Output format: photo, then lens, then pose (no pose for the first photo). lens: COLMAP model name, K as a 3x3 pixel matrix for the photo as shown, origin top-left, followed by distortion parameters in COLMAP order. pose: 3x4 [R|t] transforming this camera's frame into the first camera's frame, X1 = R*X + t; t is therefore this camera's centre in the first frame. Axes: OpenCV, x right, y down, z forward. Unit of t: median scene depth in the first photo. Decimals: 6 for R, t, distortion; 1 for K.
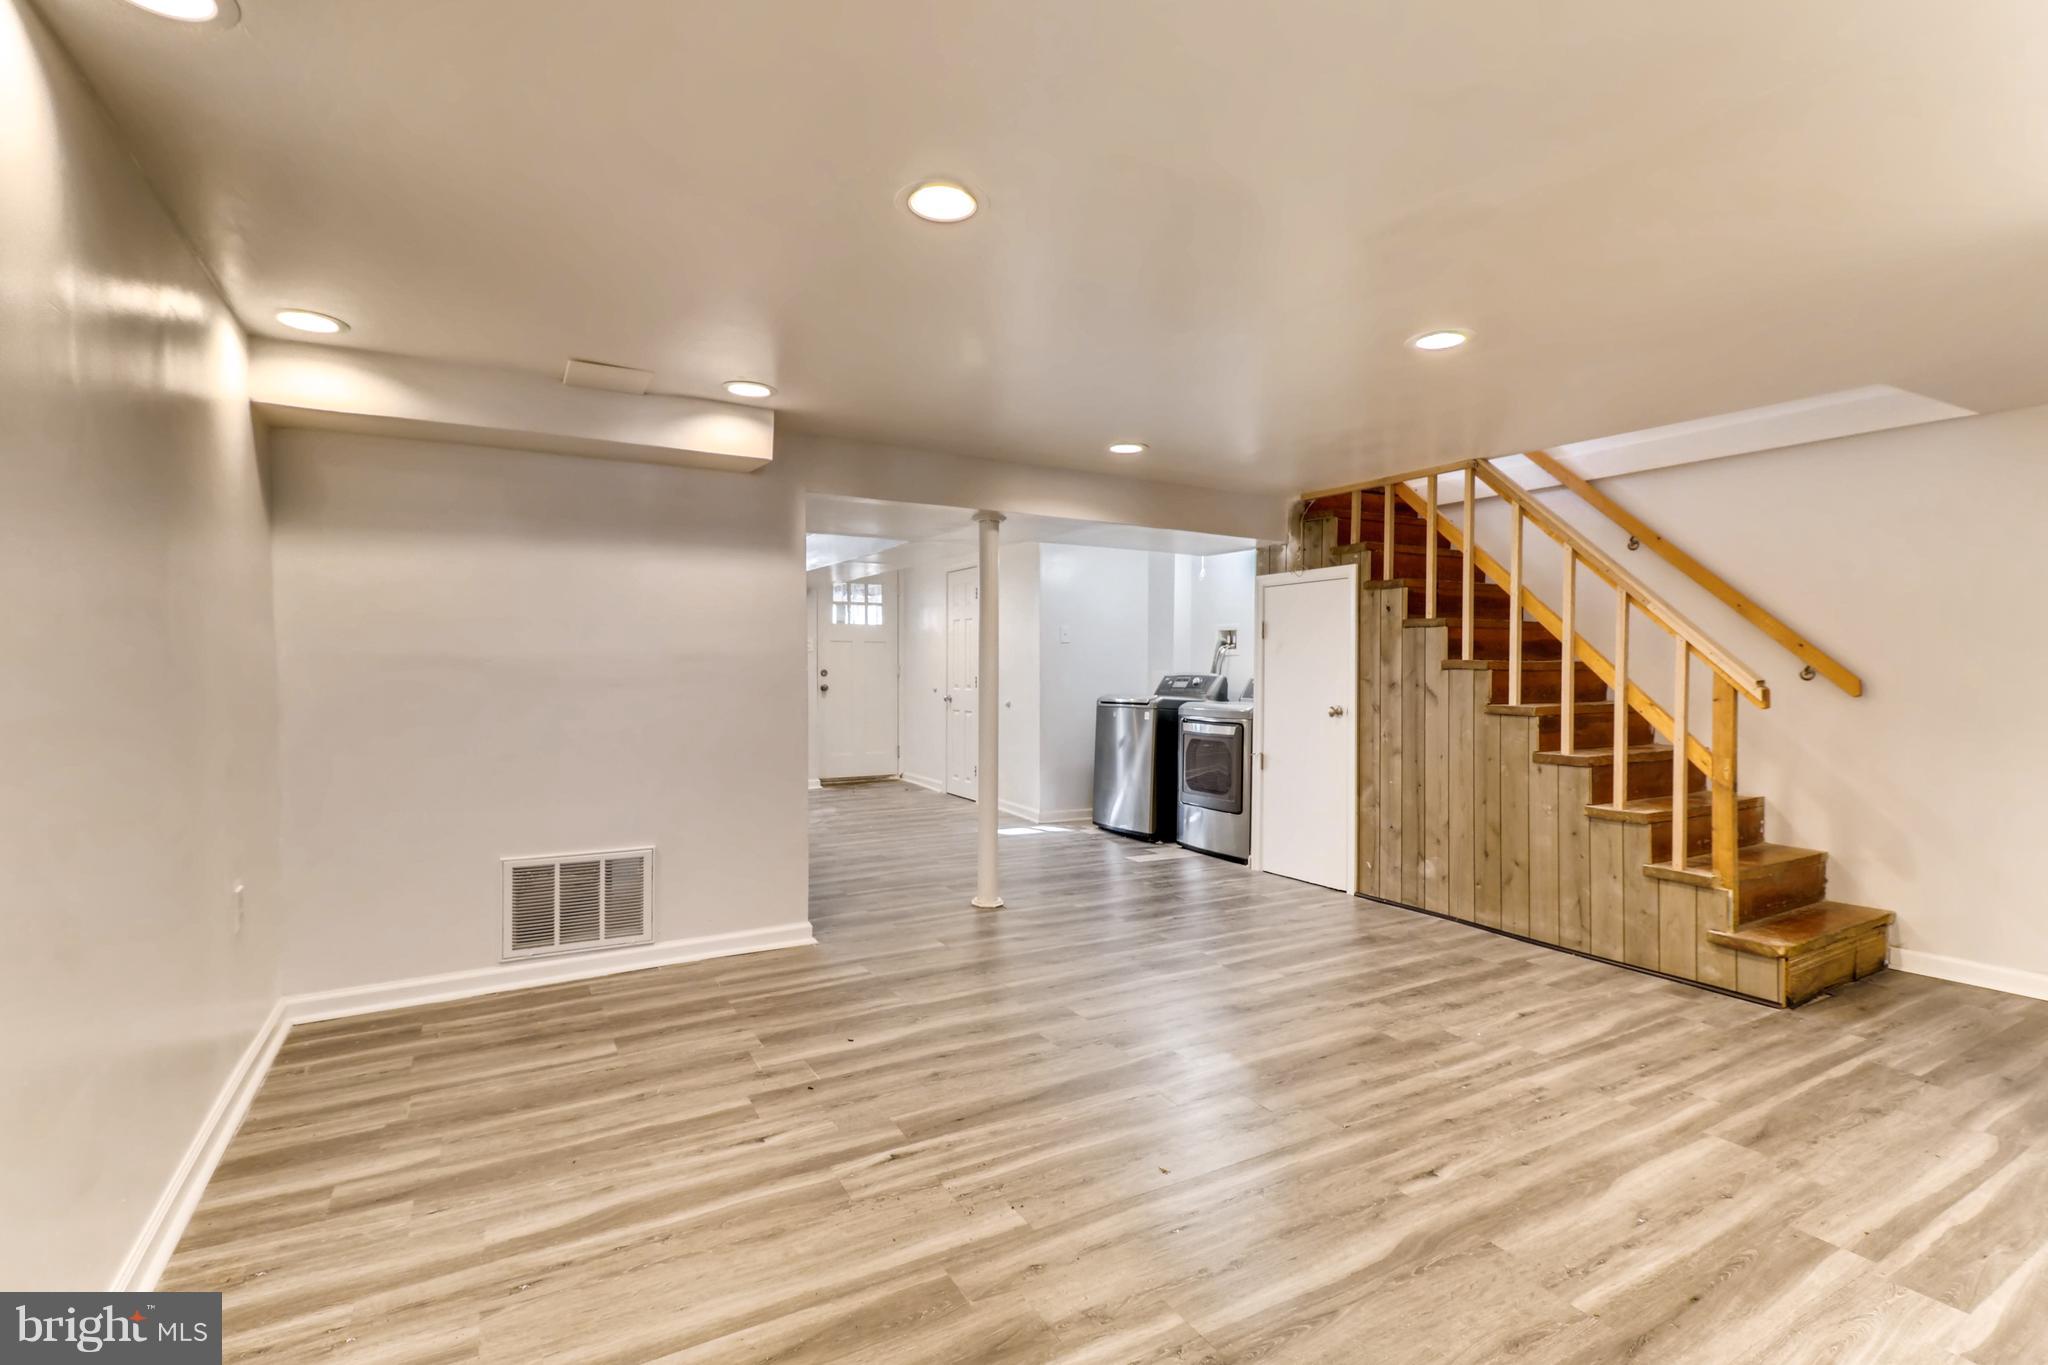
lens RADIAL K [[943.4, 0, 1034.1], [0, 943.4, 666.1], [0, 0, 1]] dist [0.024468, -0.015315]
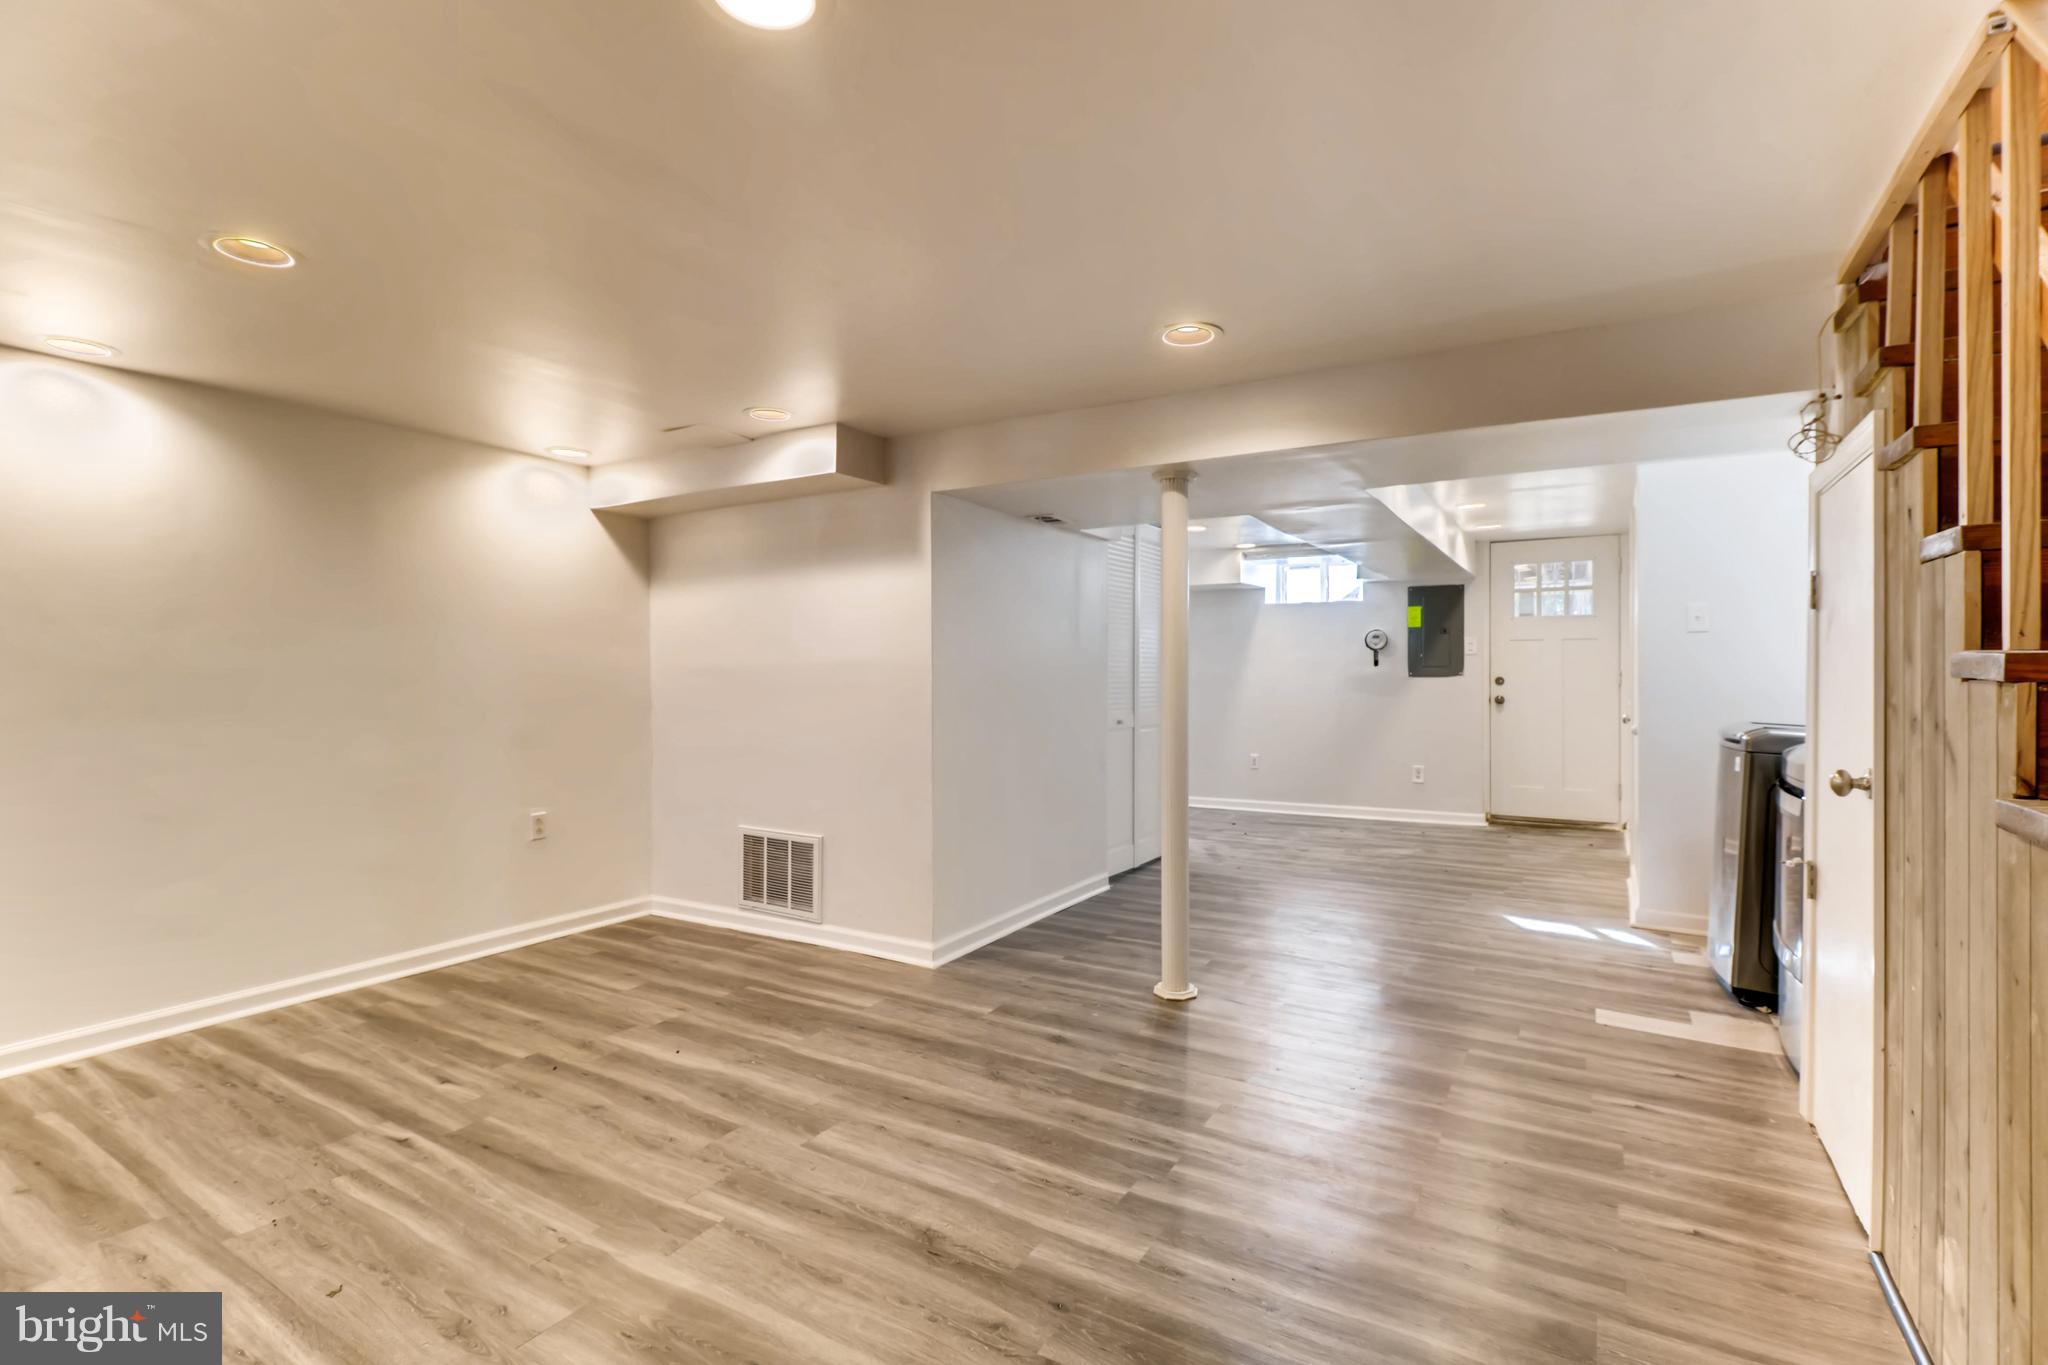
lens RADIAL K [[943.4, 0, 1034.1], [0, 943.4, 666.1], [0, 0, 1]] dist [0.024468, -0.015315]
pose [[0.479298, -0.007435, -0.877621, 0.809680], [0.003218, 0.999972, -0.006714, -0.003029], [0.877646, 0.000394, 0.479308, 0.794044]]
